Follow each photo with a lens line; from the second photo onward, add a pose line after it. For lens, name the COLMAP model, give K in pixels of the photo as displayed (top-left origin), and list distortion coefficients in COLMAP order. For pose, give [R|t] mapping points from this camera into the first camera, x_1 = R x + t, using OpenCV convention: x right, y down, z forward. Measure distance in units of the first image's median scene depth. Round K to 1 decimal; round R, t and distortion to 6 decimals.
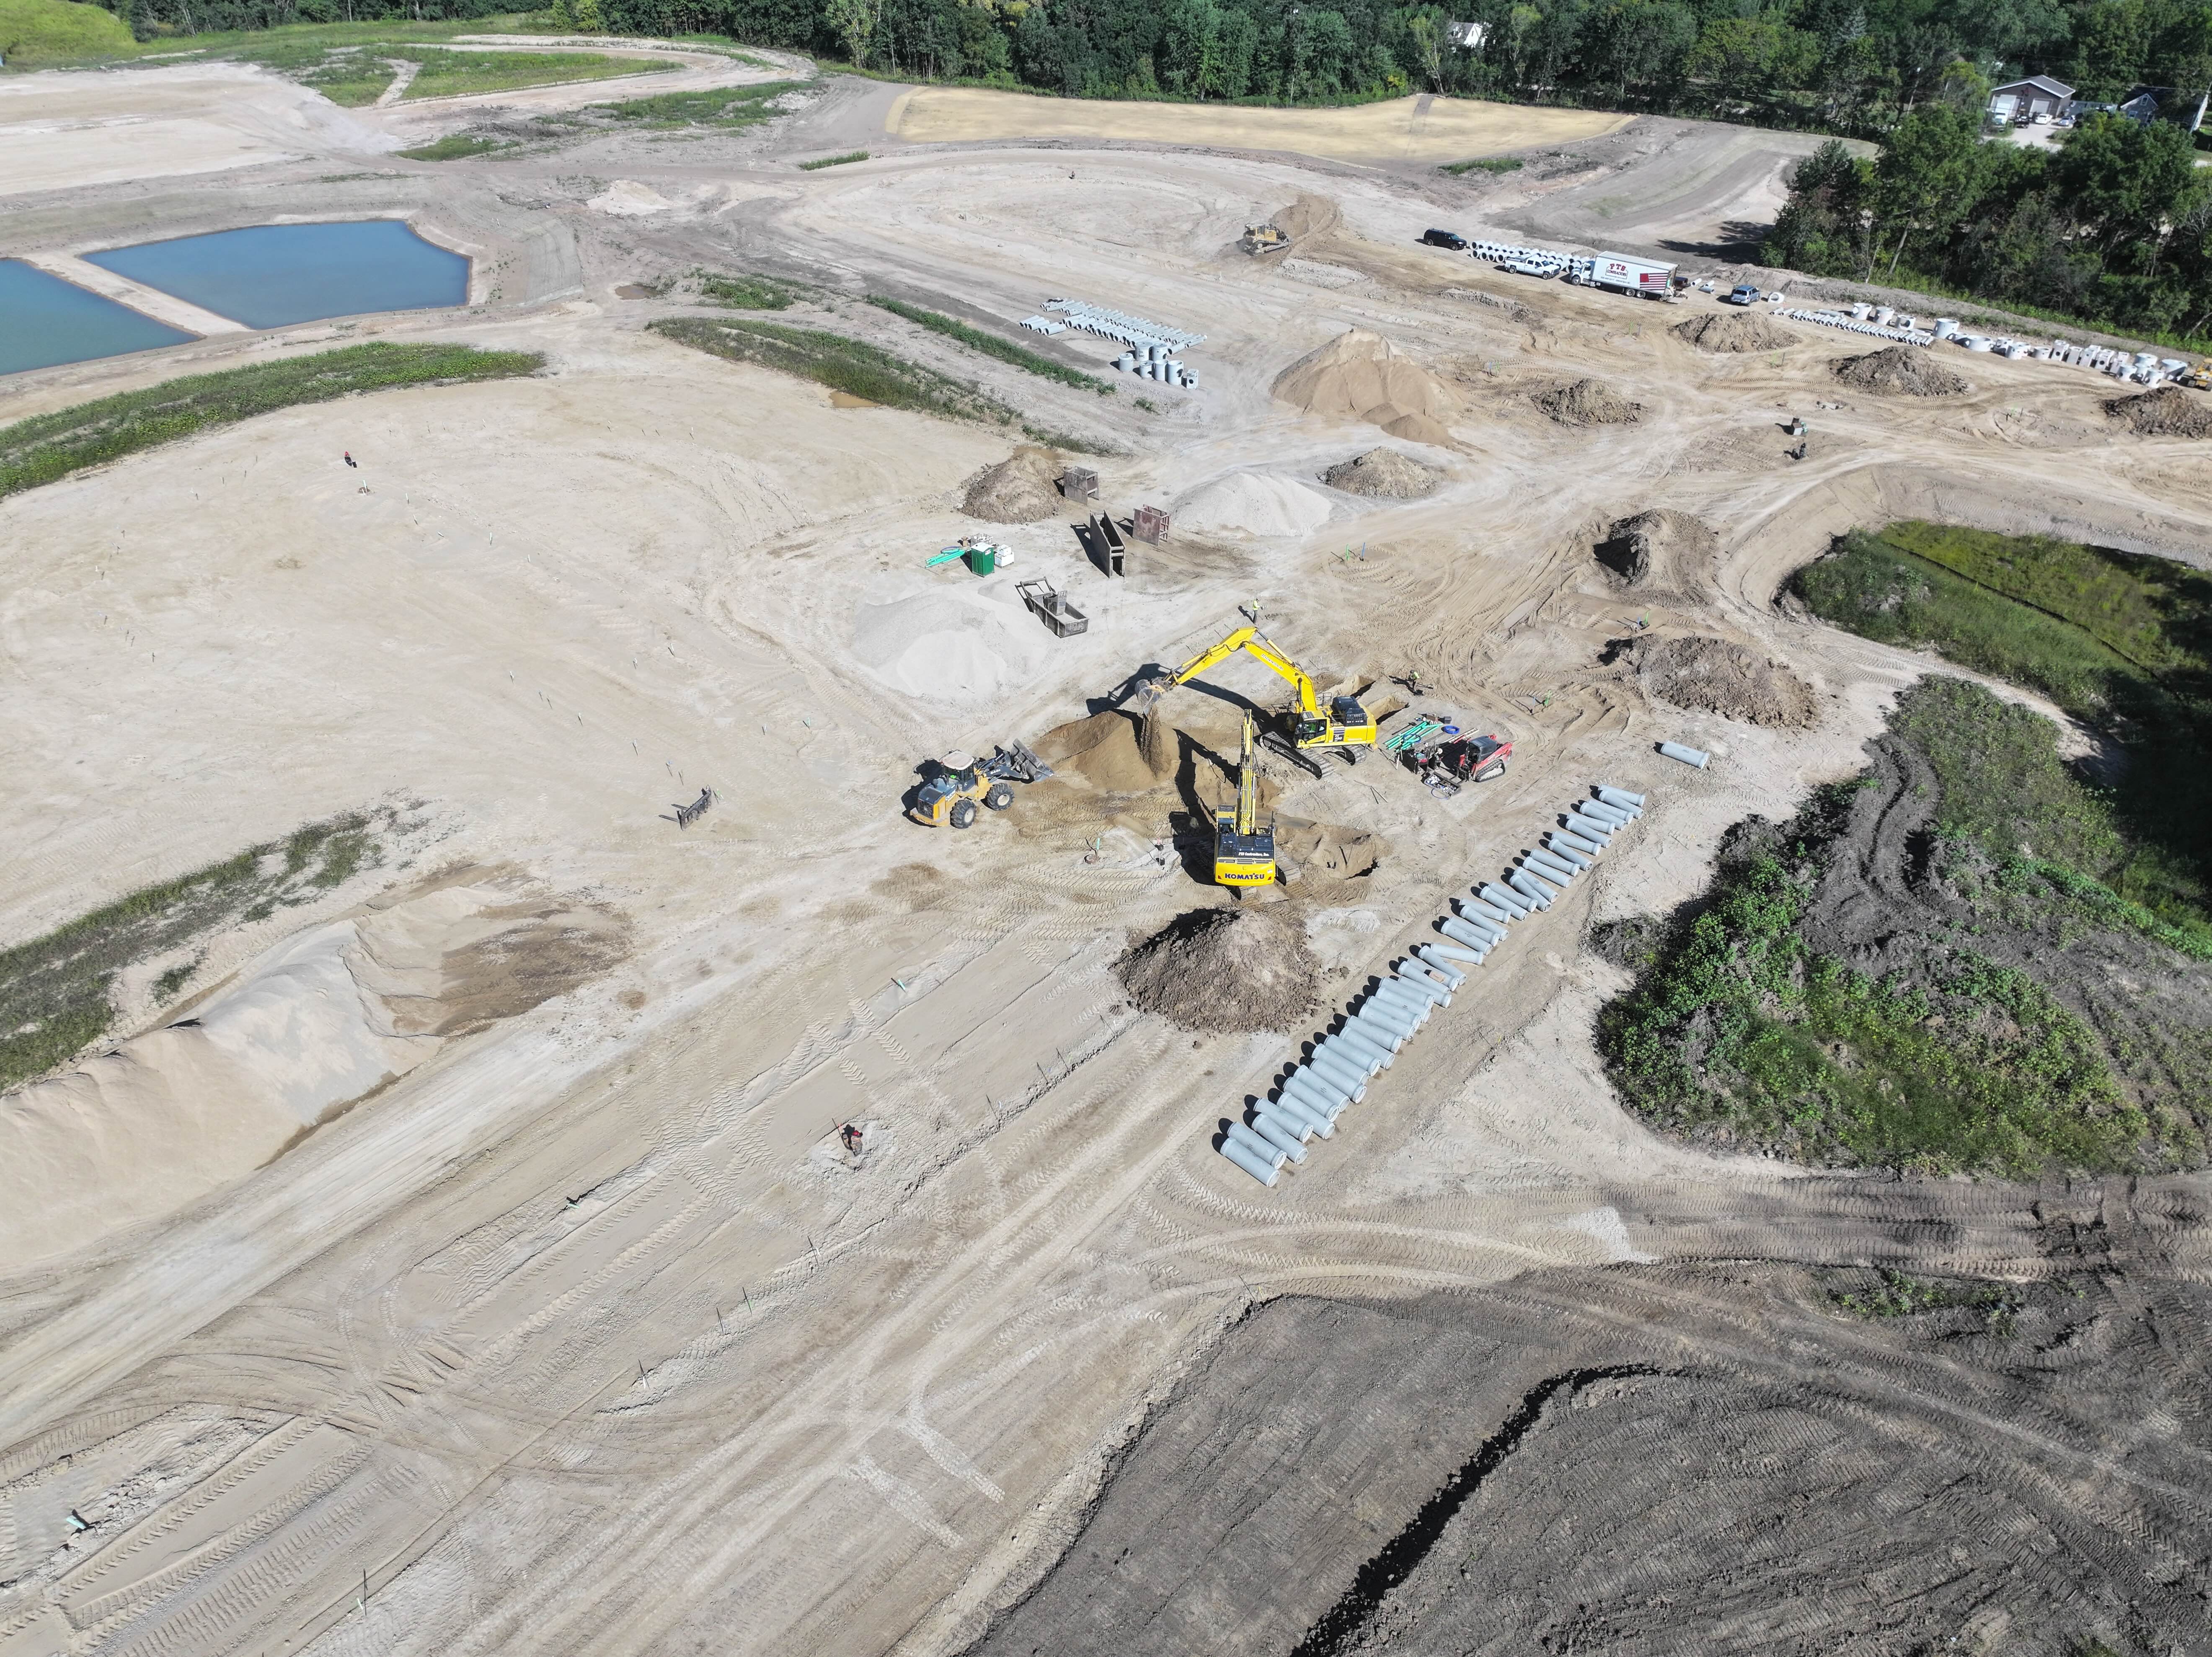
lens RADIAL K [[1553.0, 0, 1104.6], [0, 1553.0, 823.1], [0, 0, 1]] dist [0.002902, 0.012911]
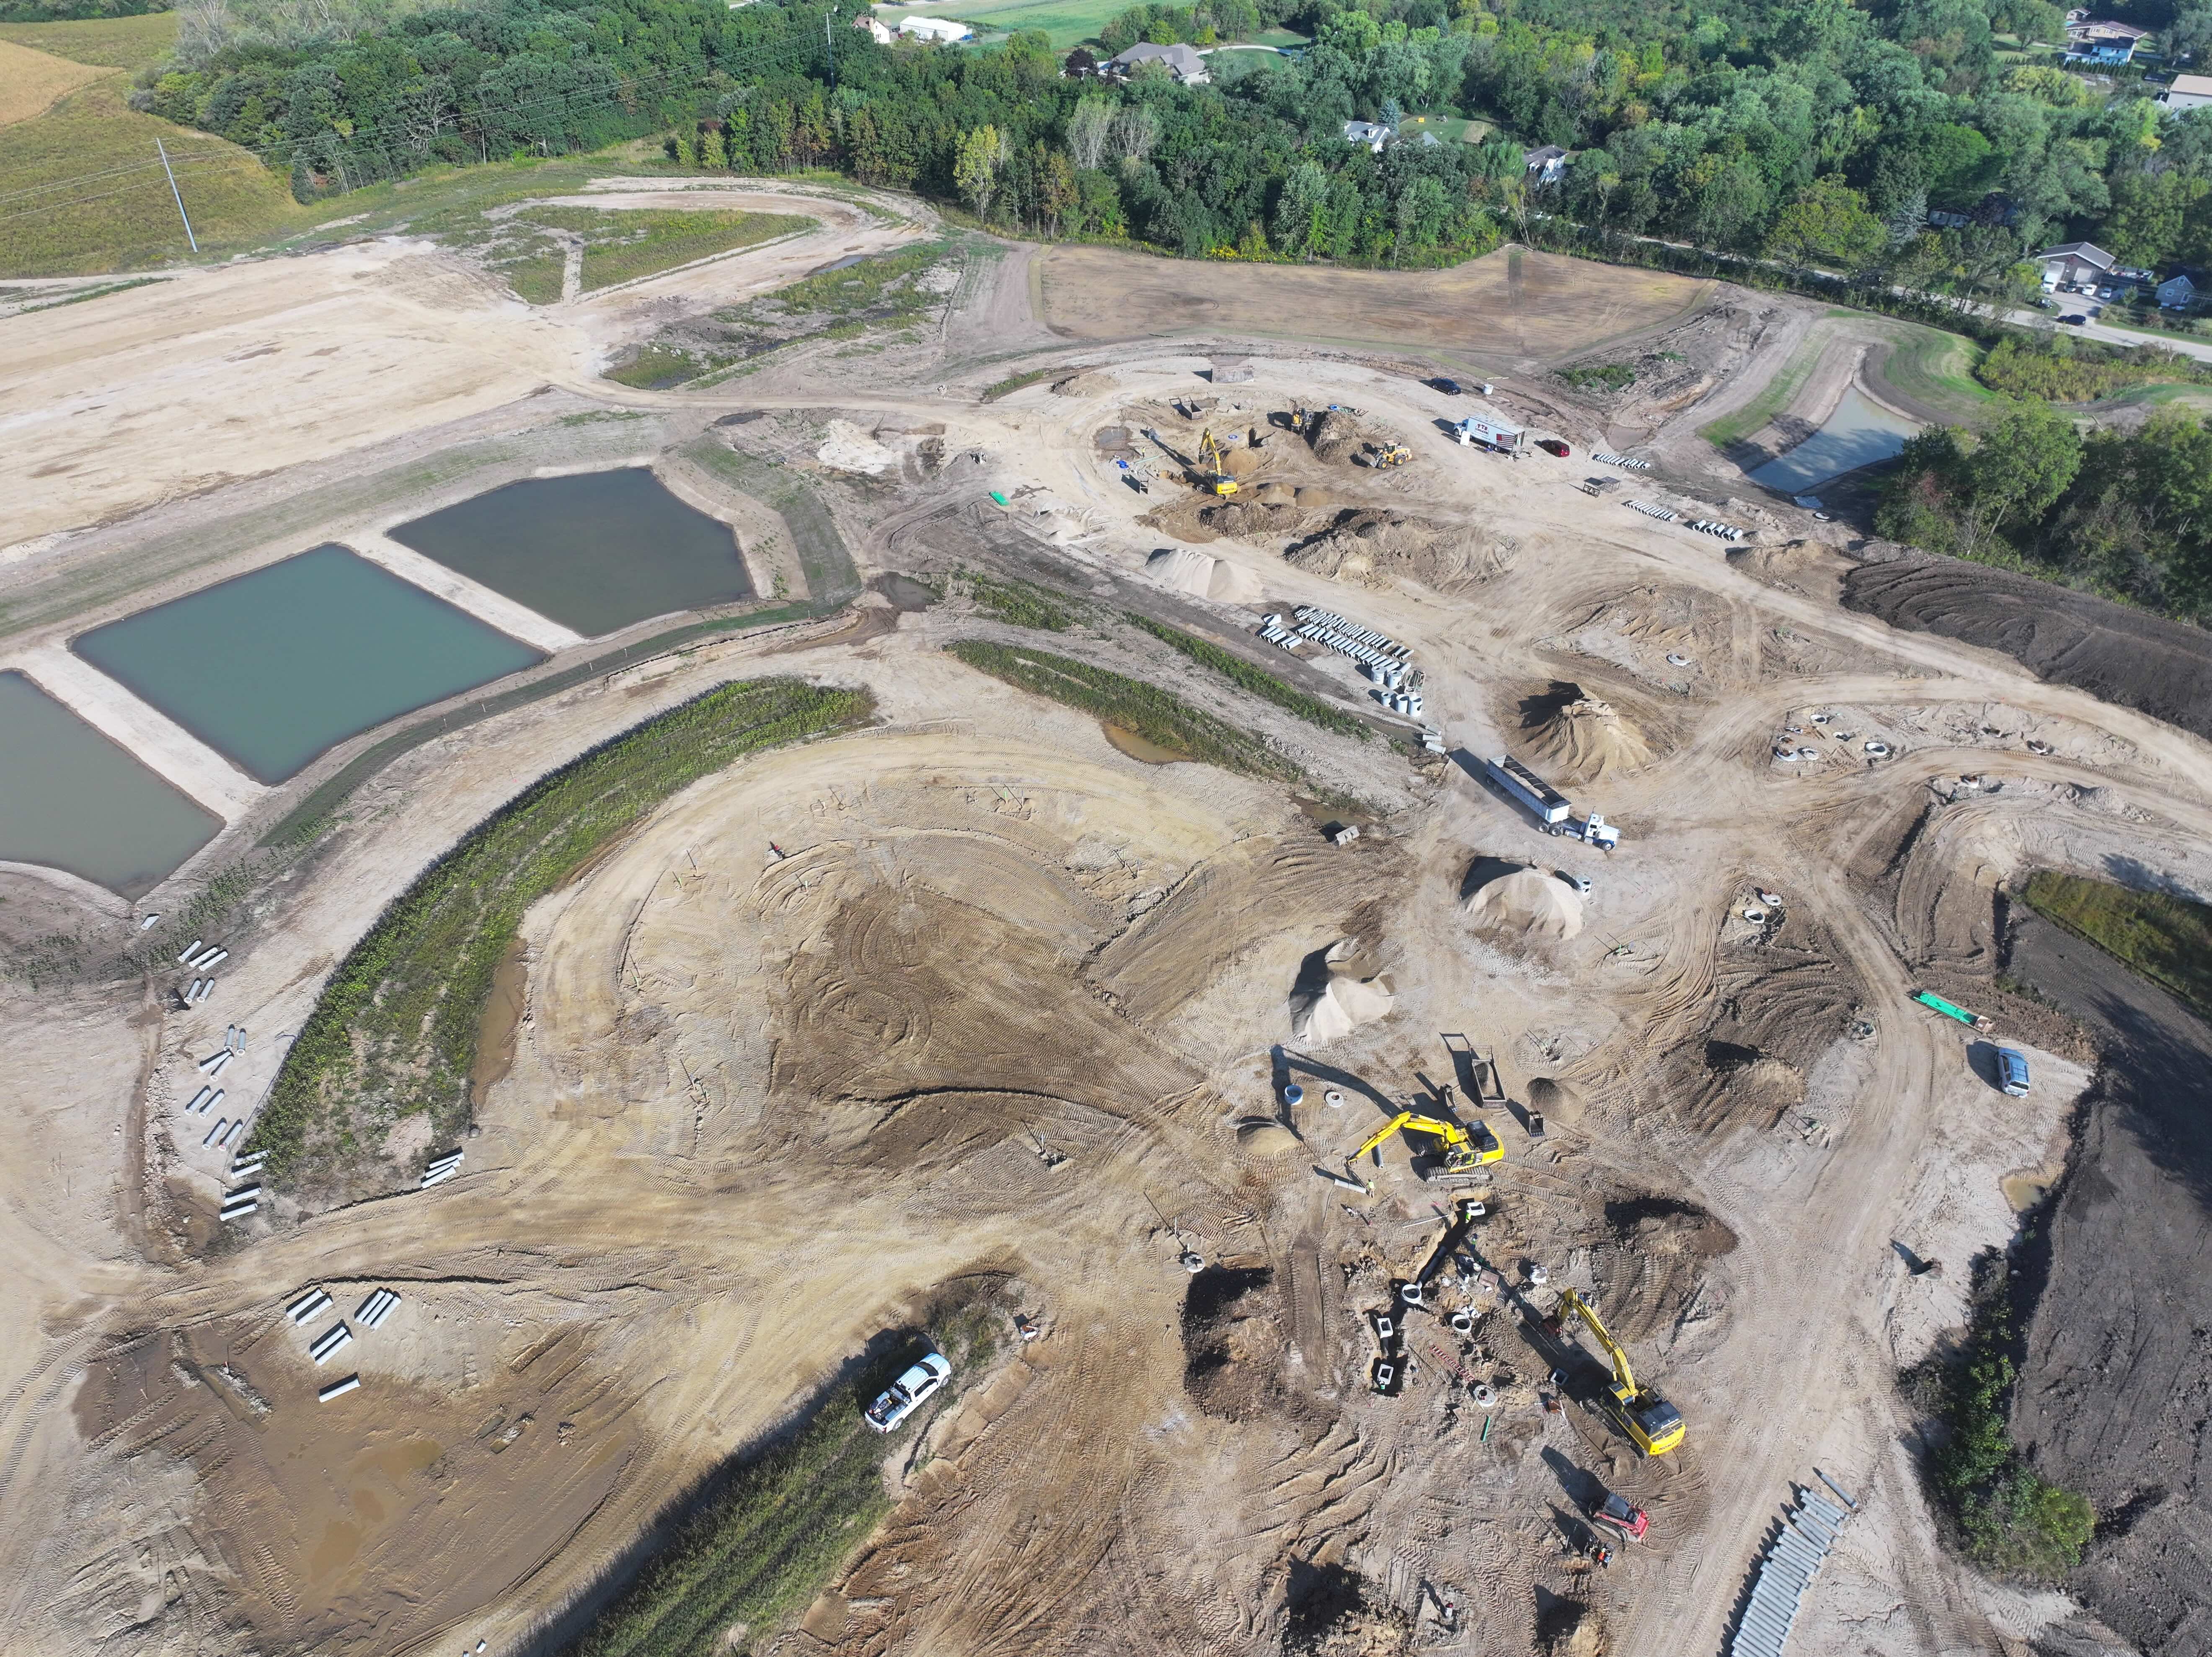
lens RADIAL K [[1553.0, 0, 1103.4], [0, 1553.0, 826.8], [0, 0, 1]] dist [0.002902, 0.012911]
pose [[0.999638, -0.015350, 0.022111, -0.192254], [0.014159, 0.998492, 0.053045, -0.232844], [-0.022892, -0.052712, 0.998347, -0.156240]]
